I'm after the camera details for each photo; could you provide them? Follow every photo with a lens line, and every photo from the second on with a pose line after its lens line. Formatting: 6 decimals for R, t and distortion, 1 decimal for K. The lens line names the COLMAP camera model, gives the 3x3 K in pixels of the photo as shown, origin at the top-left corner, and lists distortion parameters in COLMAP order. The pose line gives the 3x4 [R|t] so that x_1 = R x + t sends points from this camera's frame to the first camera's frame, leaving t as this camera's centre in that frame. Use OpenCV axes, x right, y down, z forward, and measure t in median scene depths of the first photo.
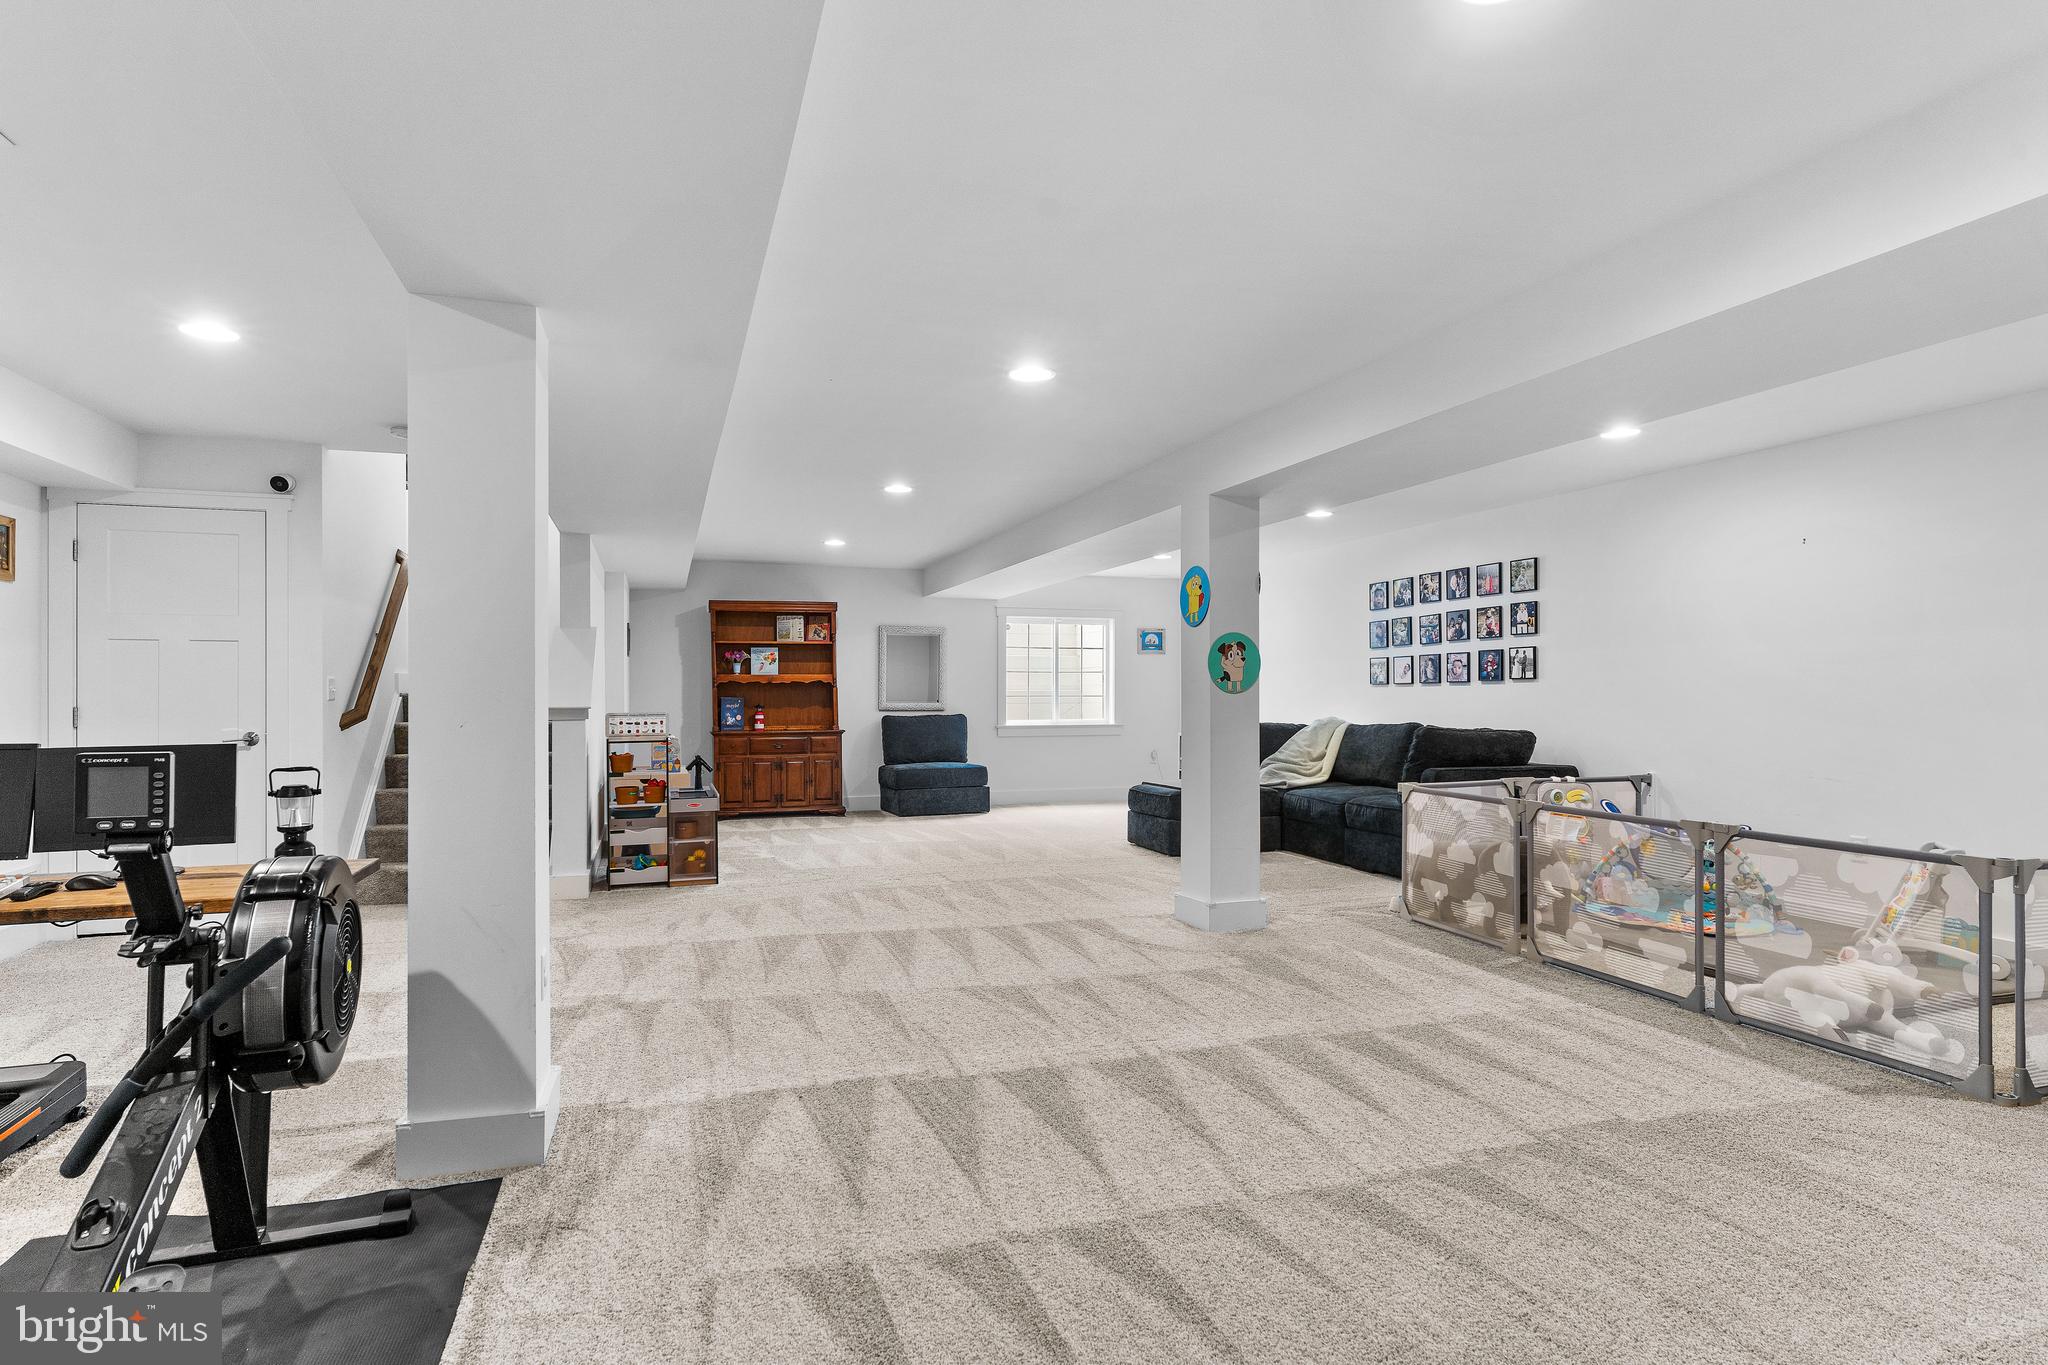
lens RADIAL K [[1064.0, 0, 1019.4], [0, 1064.0, 688.2], [0, 0, 1]] dist [-0.005537, 0.003158]
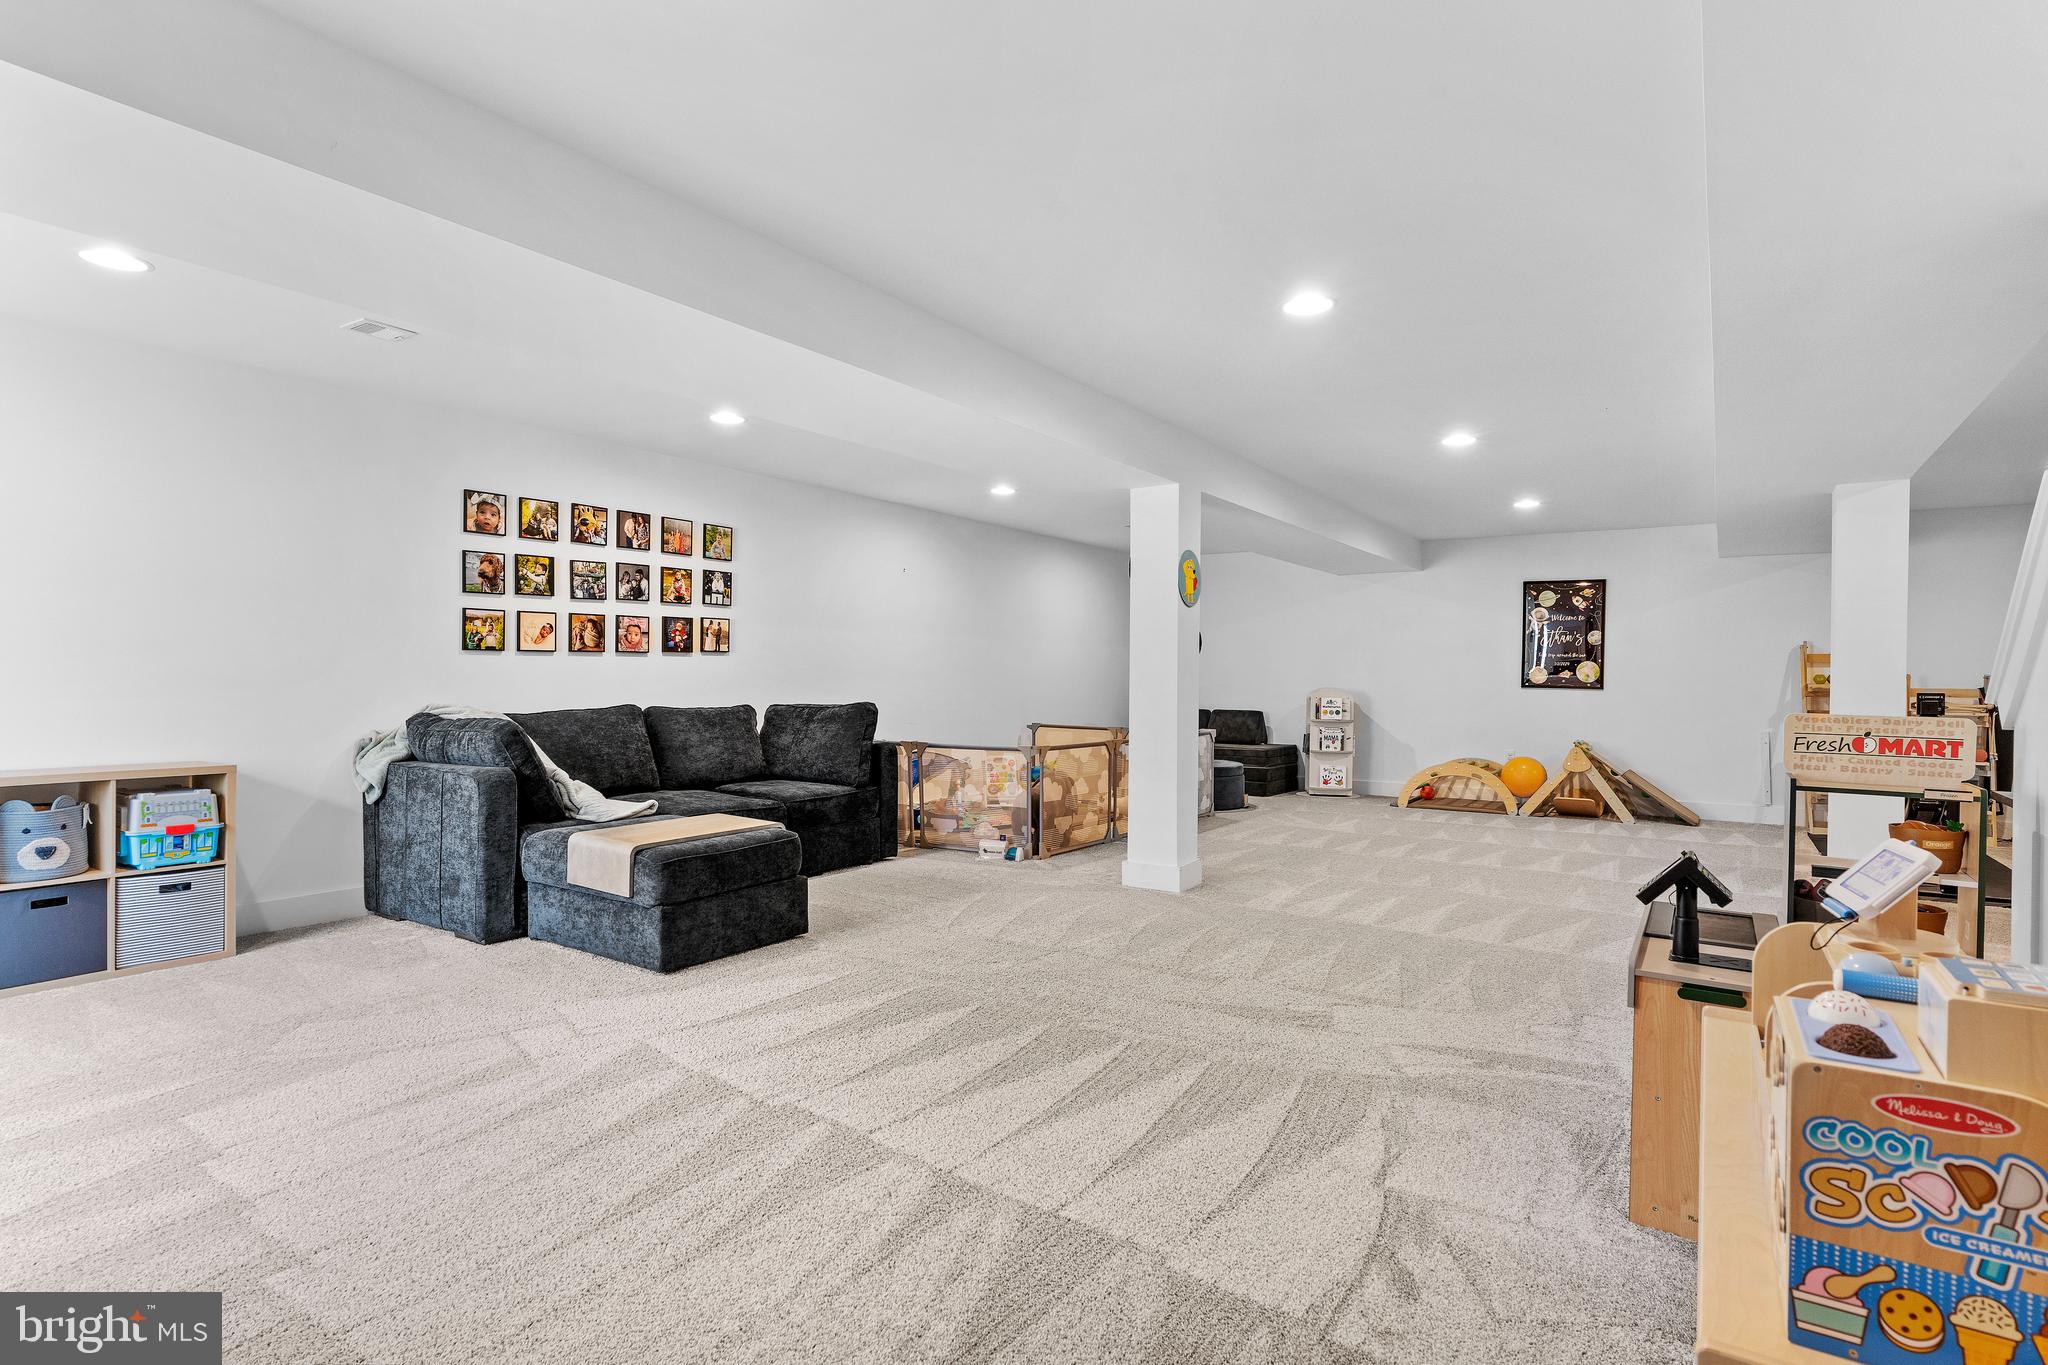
lens RADIAL K [[1064.0, 0, 1016.0], [0, 1064.0, 679.8], [0, 0, 1]] dist [-0.005537, 0.003158]
pose [[-0.610868, -0.008360, 0.791688, -0.418601], [-0.010755, 0.999940, 0.002260, 0.010543], [-0.791659, -0.007134, -0.610921, 1.303266]]
